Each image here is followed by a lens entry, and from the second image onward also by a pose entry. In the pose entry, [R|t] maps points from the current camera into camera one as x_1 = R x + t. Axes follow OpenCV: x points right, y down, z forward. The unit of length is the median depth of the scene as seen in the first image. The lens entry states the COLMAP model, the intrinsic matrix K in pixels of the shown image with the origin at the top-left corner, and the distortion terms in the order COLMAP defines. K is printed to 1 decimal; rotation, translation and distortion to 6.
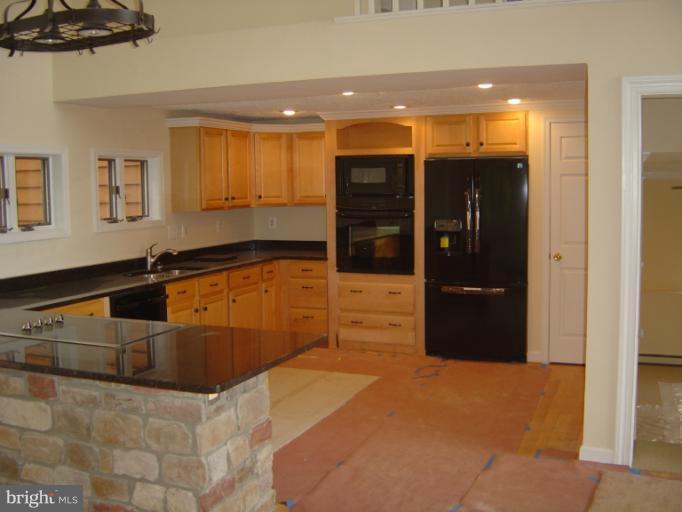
lens RADIAL K [[759.5, 0, 341.0], [0, 759.5, 256.0], [0, 0, 1]] dist [-0.151795, 0.018883]
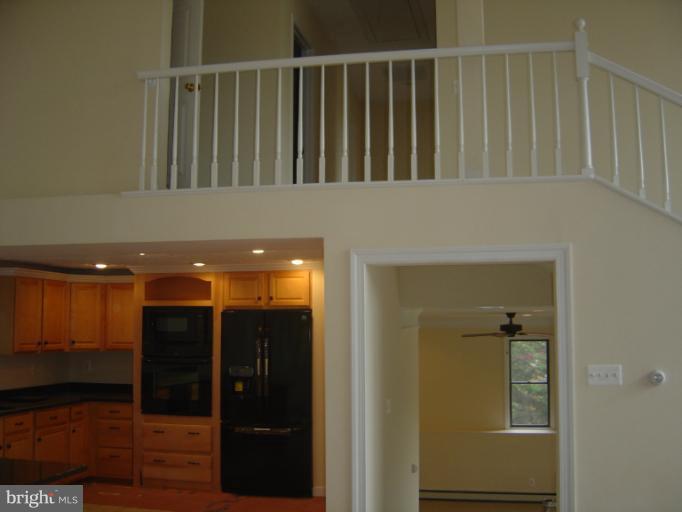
lens RADIAL K [[759.5, 0, 341.0], [0, 759.5, 256.0], [0, 0, 1]] dist [-0.151795, 0.018883]
pose [[0.982984, 0.028048, 0.181539, 0.077788], [0.006167, 0.982677, -0.185221, -0.000675], [-0.183590, 0.183189, 0.965783, -0.116209]]
